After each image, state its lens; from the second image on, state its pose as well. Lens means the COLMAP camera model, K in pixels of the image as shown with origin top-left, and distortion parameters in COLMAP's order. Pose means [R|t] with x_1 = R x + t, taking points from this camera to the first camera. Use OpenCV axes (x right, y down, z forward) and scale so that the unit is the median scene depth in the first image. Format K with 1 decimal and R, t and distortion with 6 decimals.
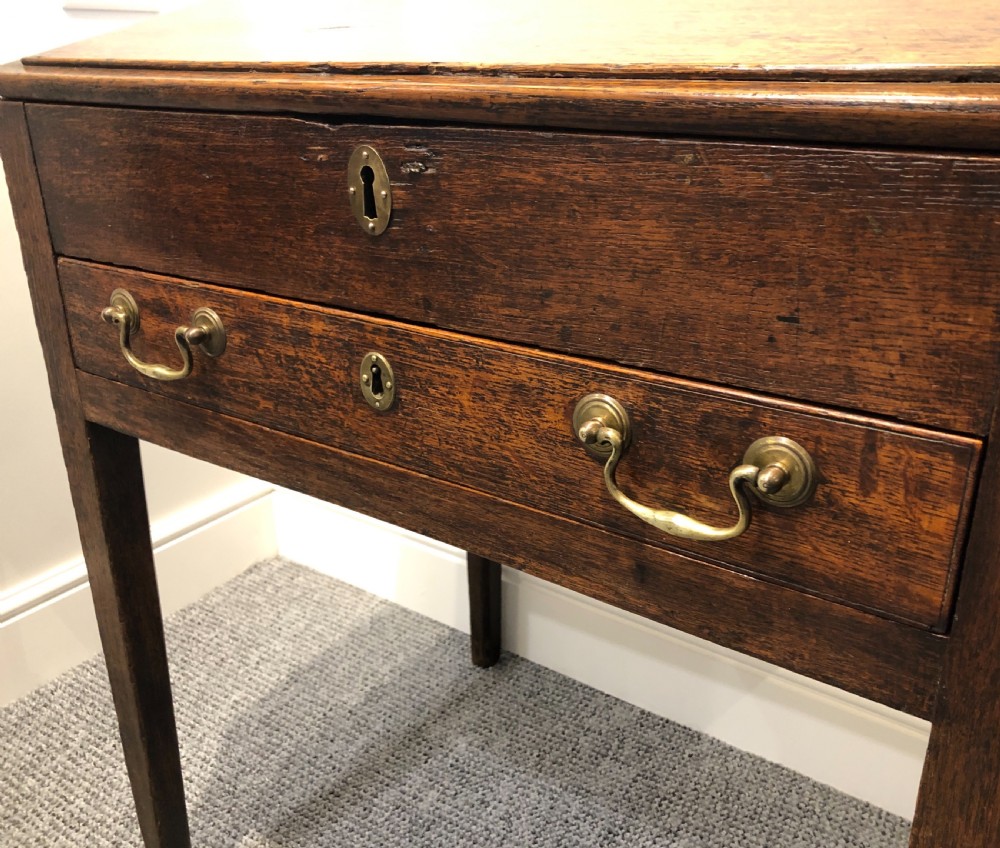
lens RADIAL K [[944.3, 0, 524.7], [0, 944.3, 422.1], [0, 0, 1]] dist [0.015711, 0.009316]
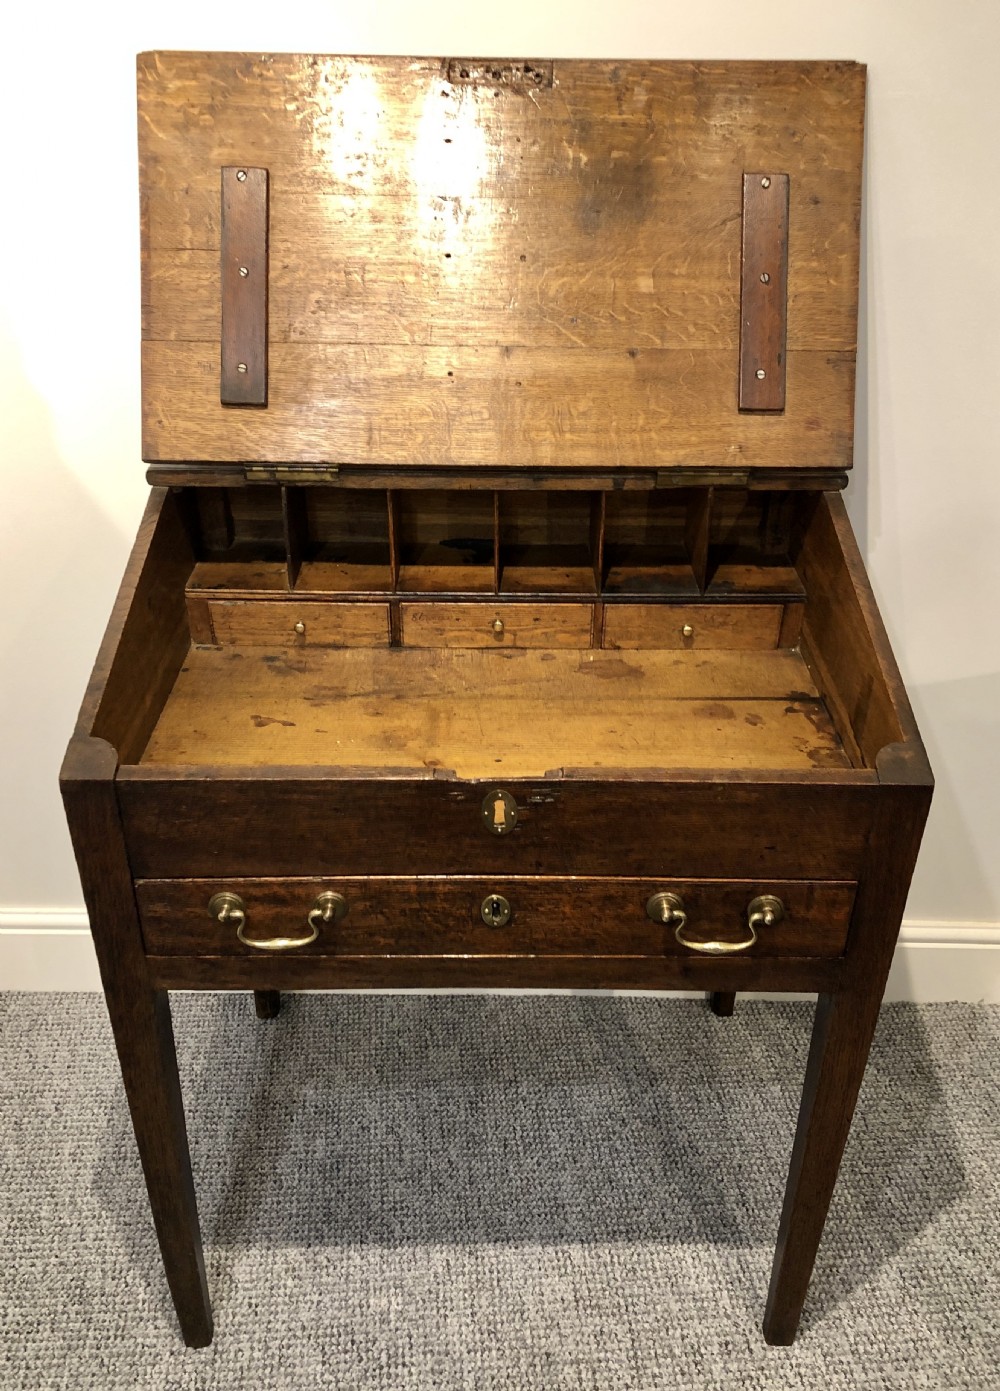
lens RADIAL K [[1251.3, 0, 502.6], [0, 1251.3, 725.7], [0, 0, 1]] dist [0.044758, -0.017501]
pose [[0.818357, -0.291242, 0.495449, -0.997839], [0.198435, 0.952259, 0.232006, -0.748226], [-0.539365, -0.091550, 0.837081, -0.646722]]
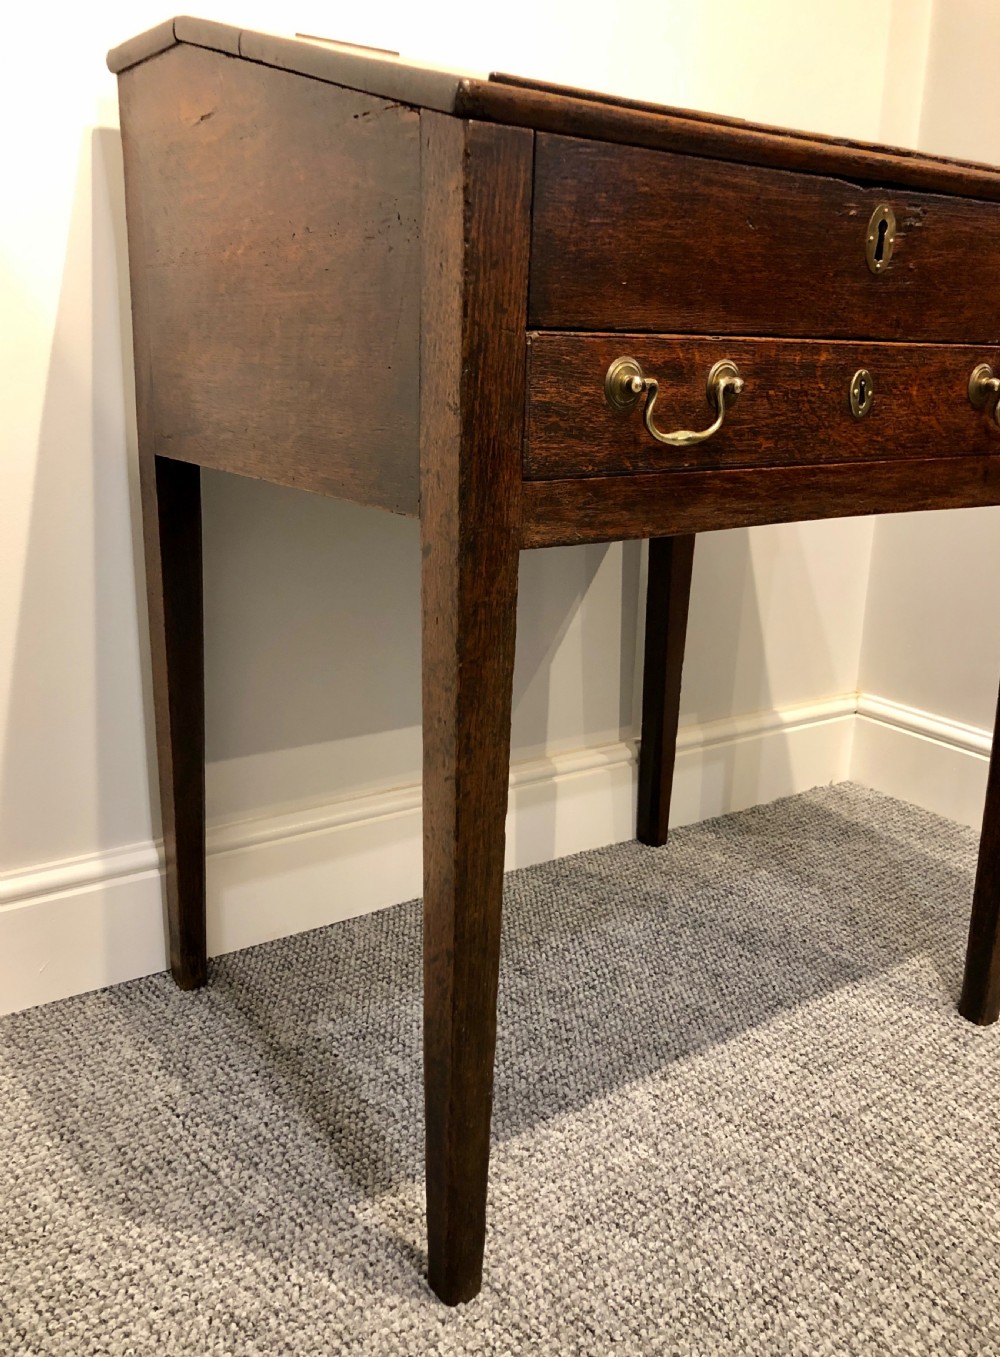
lens RADIAL K [[1169.2, 0, 489.2], [0, 1169.2, 688.1], [0, 0, 1]] dist [0.022653, 0.004117]
pose [[0.341308, -0.250244, 0.906028, -1.749640], [0.321133, 0.936953, 0.137812, -0.046408], [-0.883392, 0.243919, 0.400151, 0.838677]]
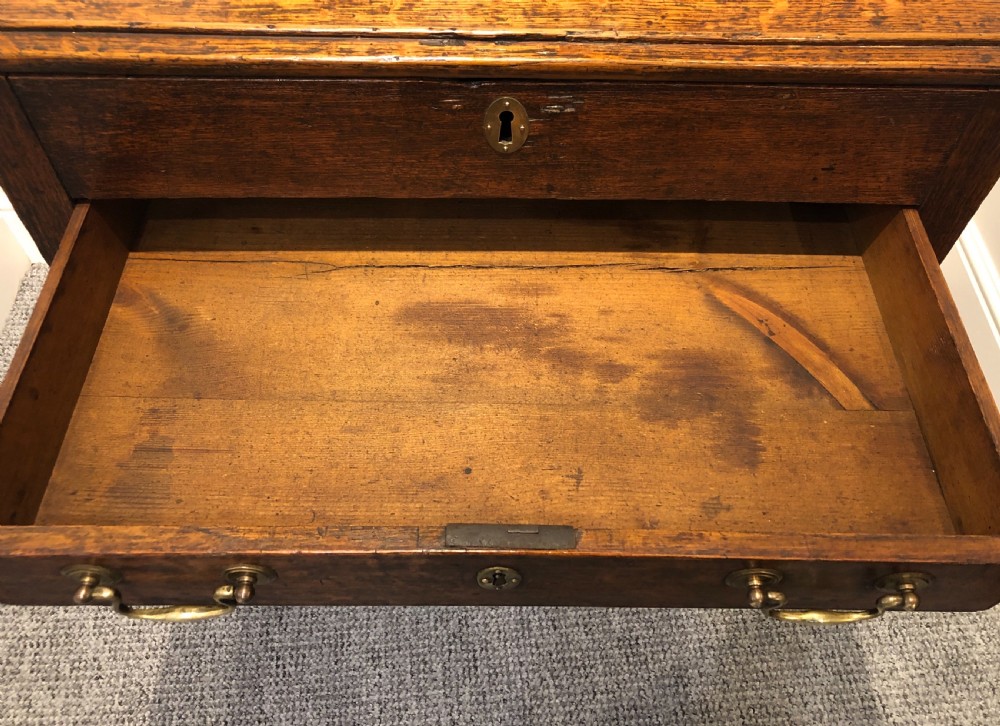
lens RADIAL K [[830.5, 0, 502.0], [0, 830.5, 344.7], [0, 0, 1]] dist [0.000973, 0.008657]
pose [[0.814099, -0.444897, 0.373241, -0.618209], [0.187693, 0.809797, 0.555877, -0.540609], [-0.549558, -0.382485, 0.742759, 0.046160]]
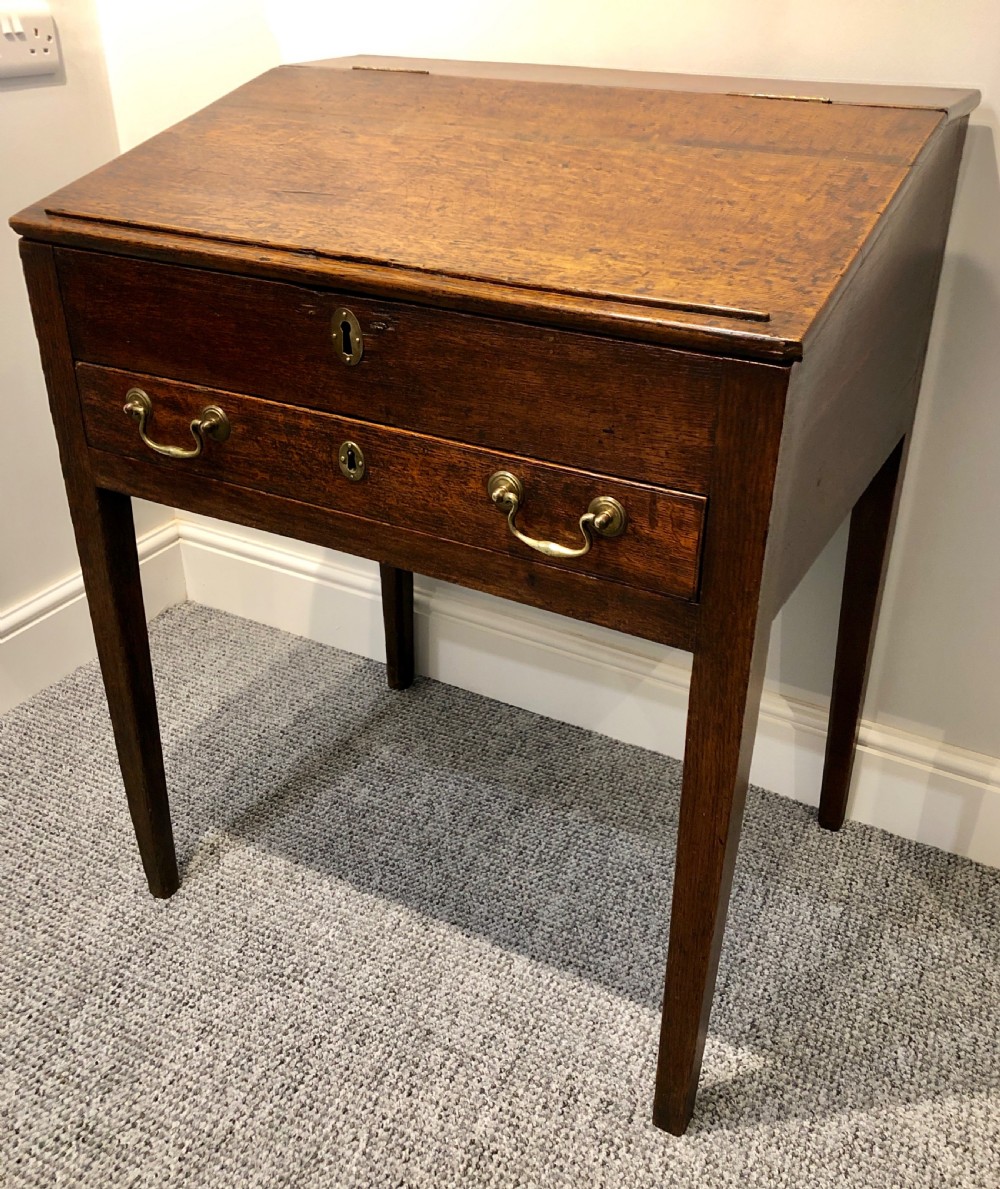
lens RADIAL K [[1162.3, 0, 523.6], [0, 1162.3, 577.1], [0, 0, 1]] dist [0.023685, 0.004728]
pose [[0.993855, -0.037956, 0.103982, -0.078710], [0.025532, 0.992648, 0.118312, -0.065730], [-0.107708, -0.114930, 0.987517, -0.780291]]
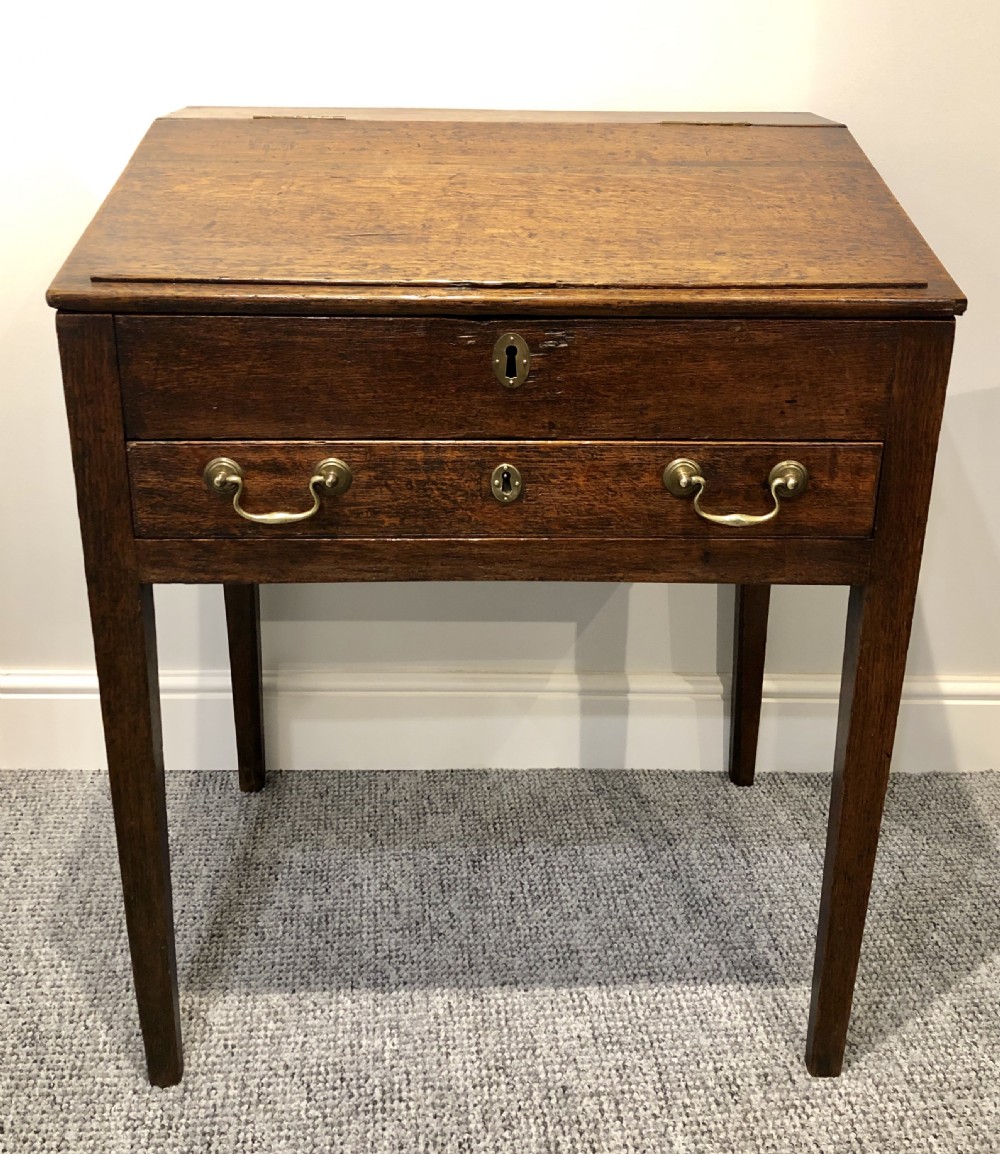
lens RADIAL K [[1283.4, 0, 516.3], [0, 1283.4, 489.2], [0, 0, 1]] dist [0.042865, -0.014296]
pose [[0.806769, -0.192247, 0.558716, -1.173284], [0.202796, 0.978242, 0.043769, -0.109752], [-0.554975, 0.077994, 0.828203, -0.619701]]
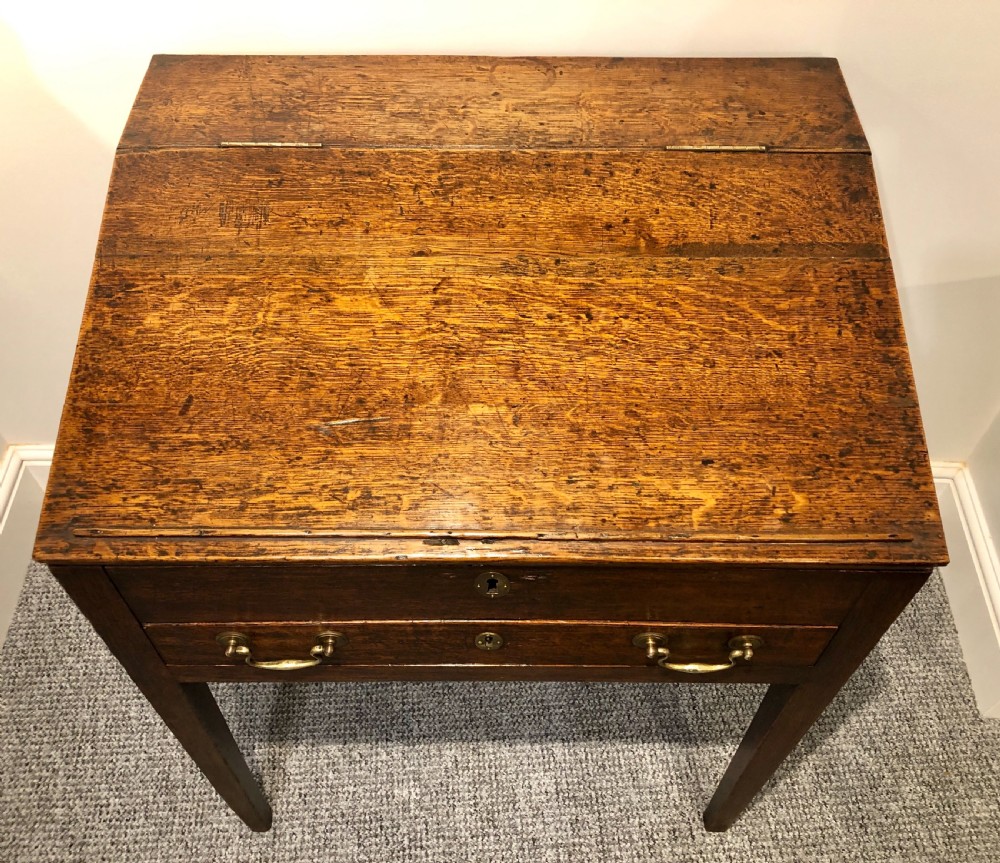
lens RADIAL K [[950.2, 0, 498.8], [0, 950.2, 426.1], [0, 0, 1]] dist [0.015791, 0.018376]
pose [[0.823737, -0.442552, 0.354408, -0.519278], [0.199921, 0.811658, 0.548856, -1.152785], [-0.530555, -0.381259, 0.757068, -0.103455]]
